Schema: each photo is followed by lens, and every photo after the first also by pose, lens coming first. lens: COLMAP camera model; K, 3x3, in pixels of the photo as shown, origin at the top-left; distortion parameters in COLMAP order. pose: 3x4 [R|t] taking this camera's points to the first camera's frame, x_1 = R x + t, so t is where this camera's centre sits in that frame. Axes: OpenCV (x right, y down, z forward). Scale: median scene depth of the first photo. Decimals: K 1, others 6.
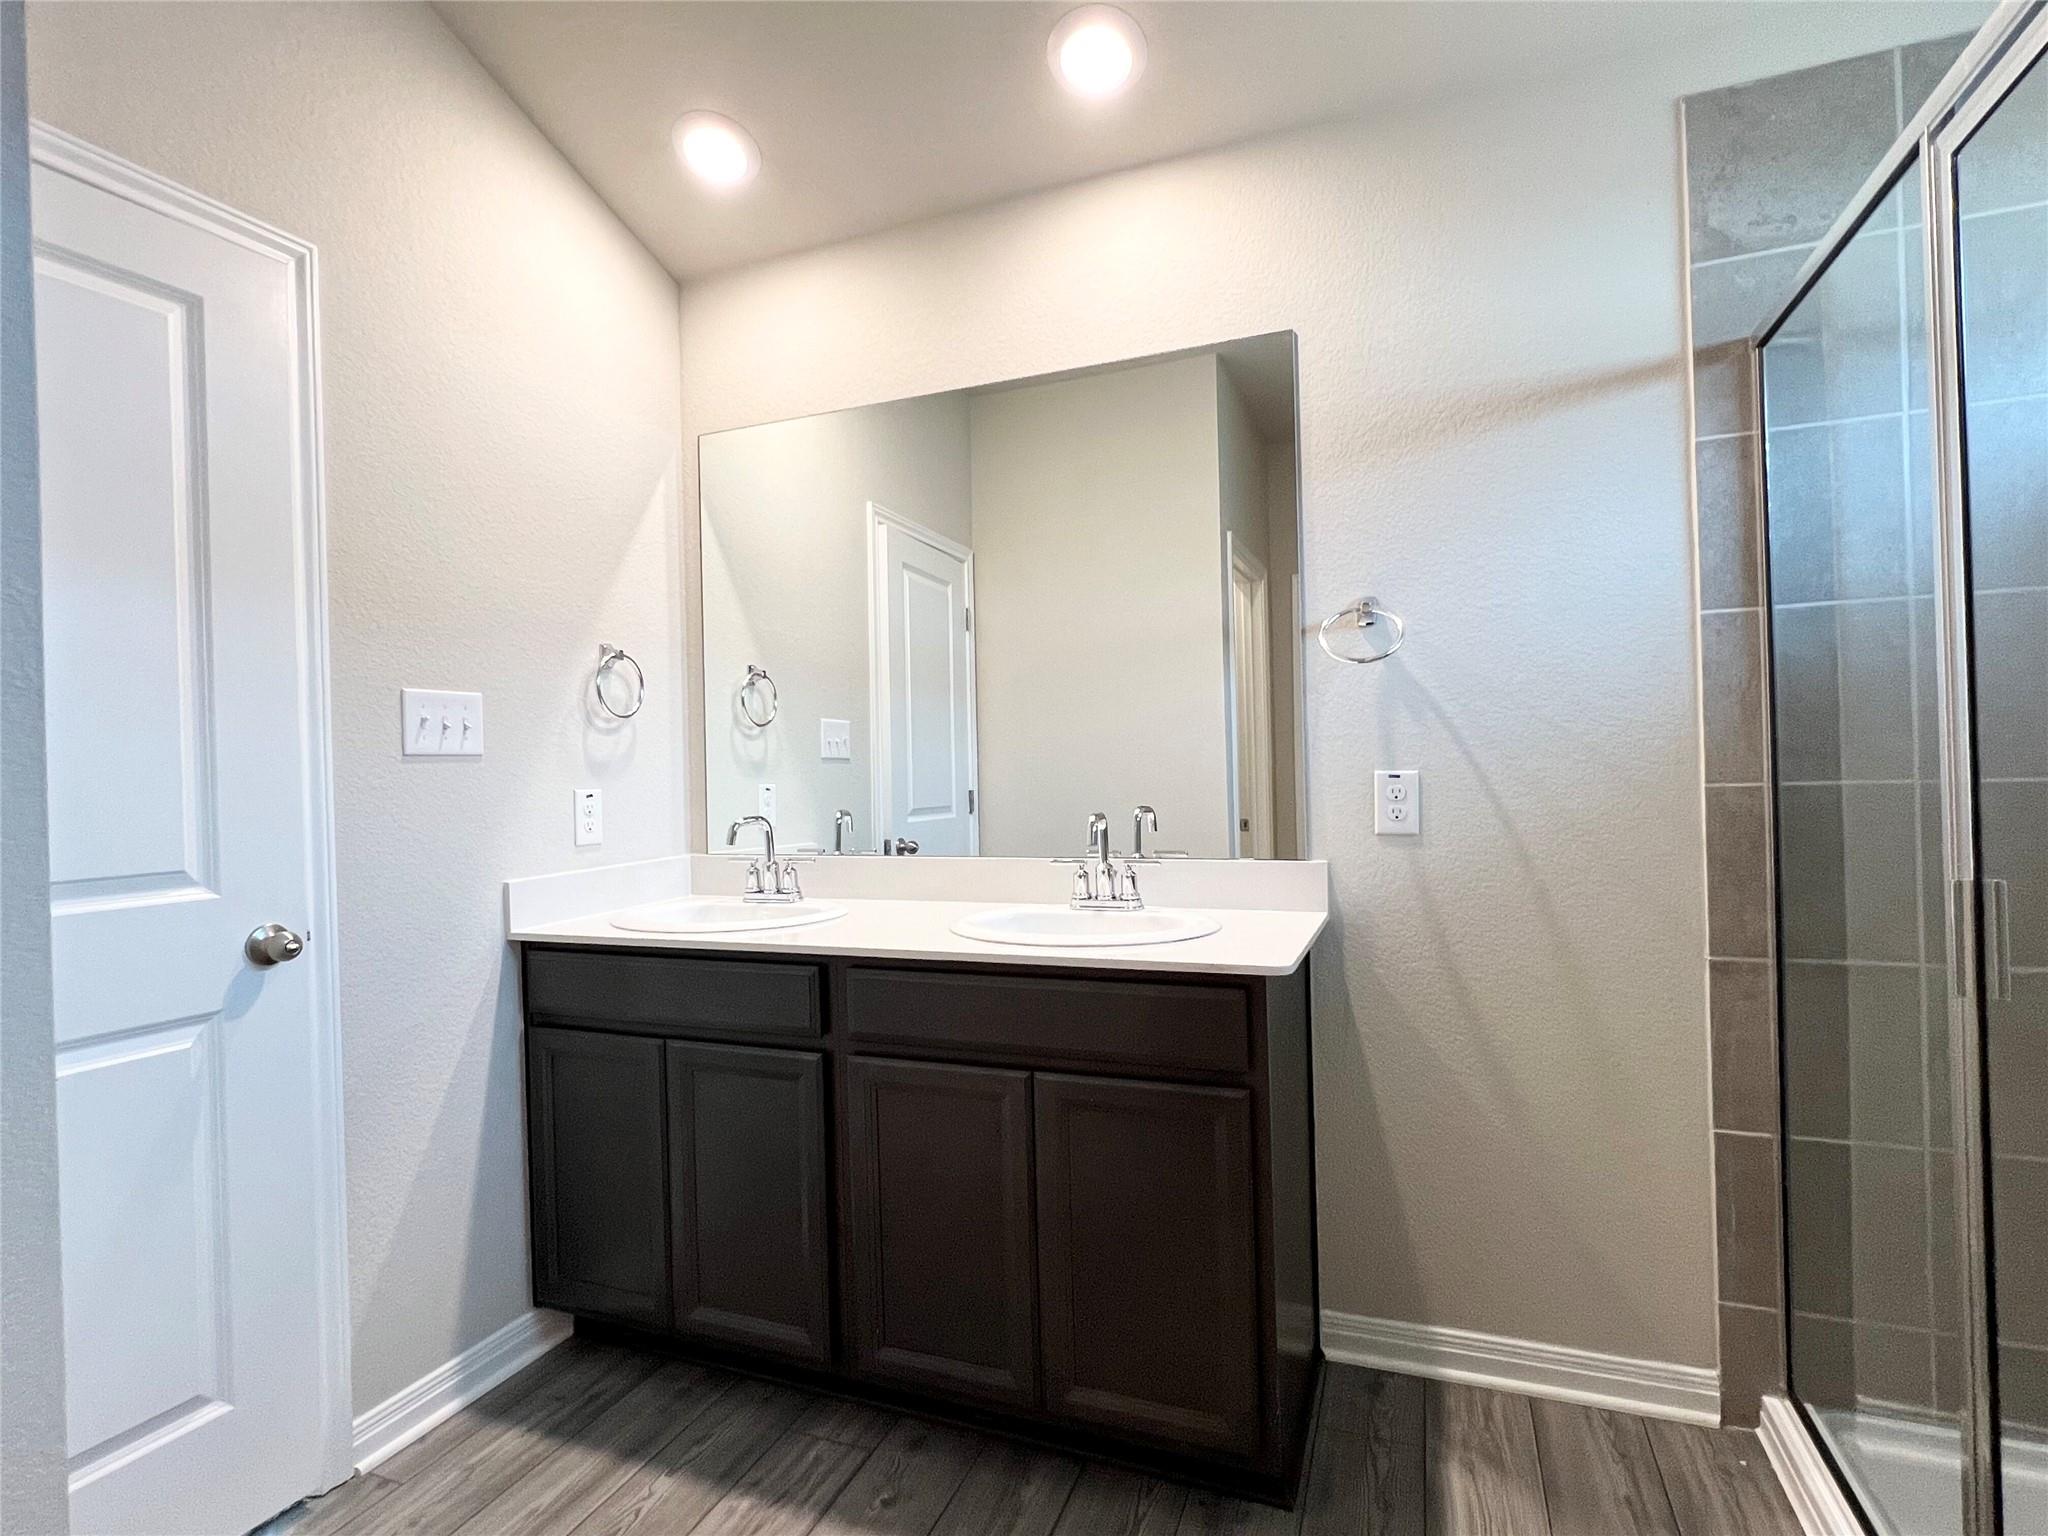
lens RADIAL K [[1031.3, 0, 1024.0], [0, 1031.3, 768.0], [0, 0, 1]] dist [-0.002335, 0.000356]
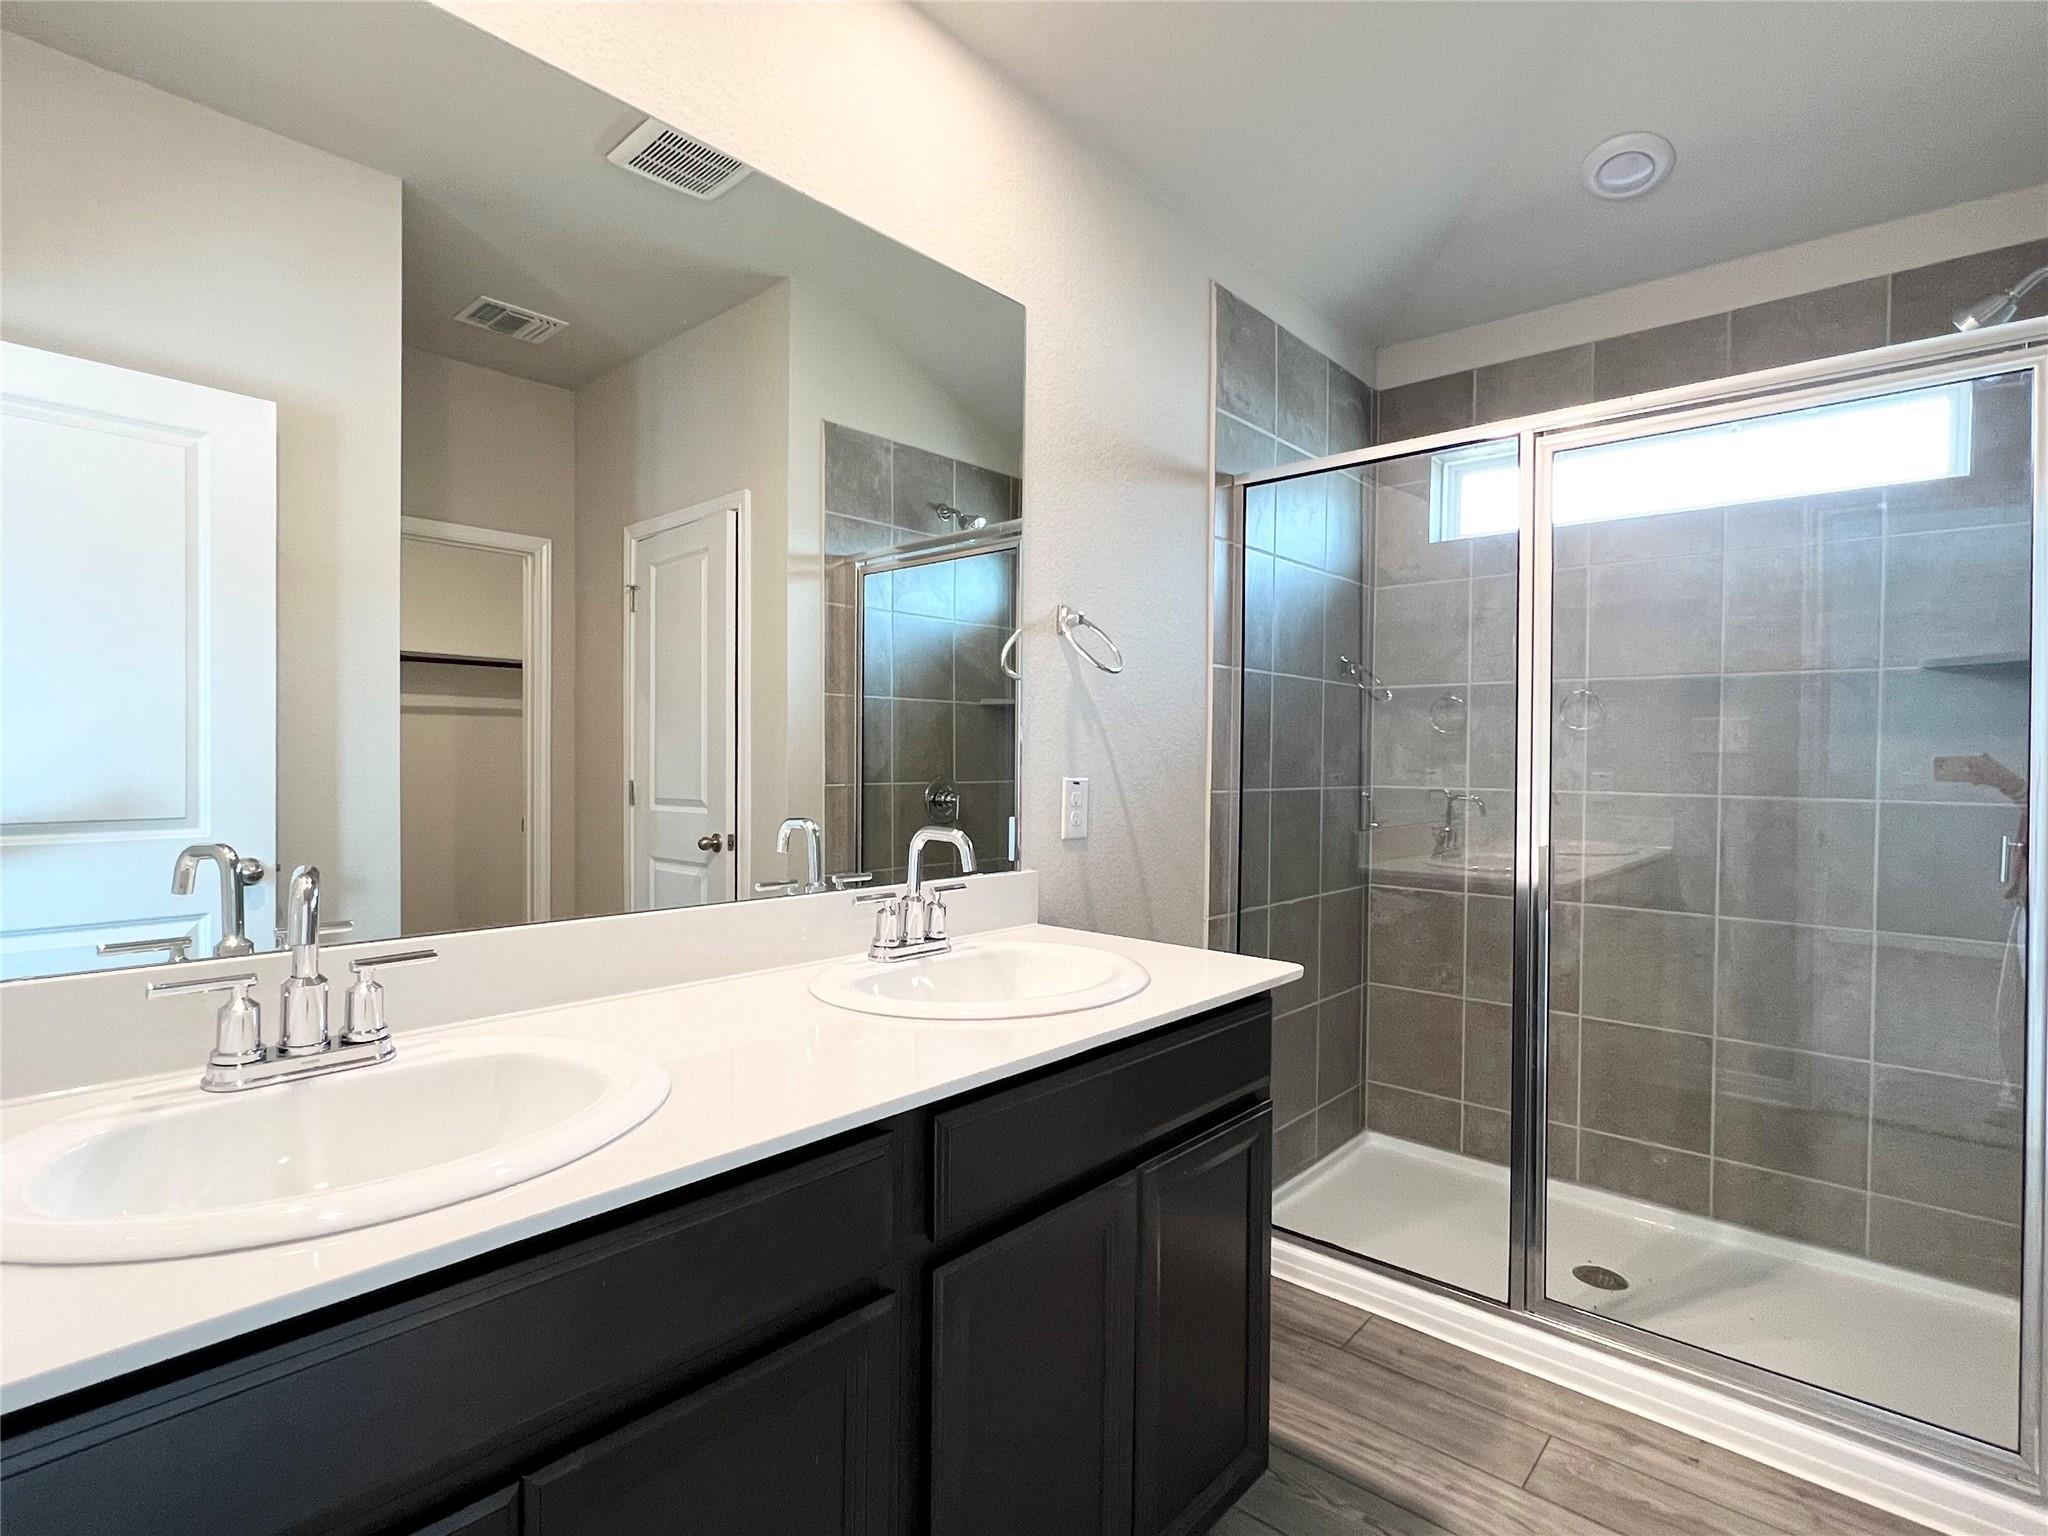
lens RADIAL K [[1031.3, 0, 1024.0], [0, 1031.3, 768.0], [0, 0, 1]] dist [-0.002335, 0.000356]
pose [[0.341603, 0.019287, 0.939646, -0.653023], [-0.020865, 0.999699, -0.012934, 0.007283], [-0.939613, -0.015187, 0.341902, 0.712157]]
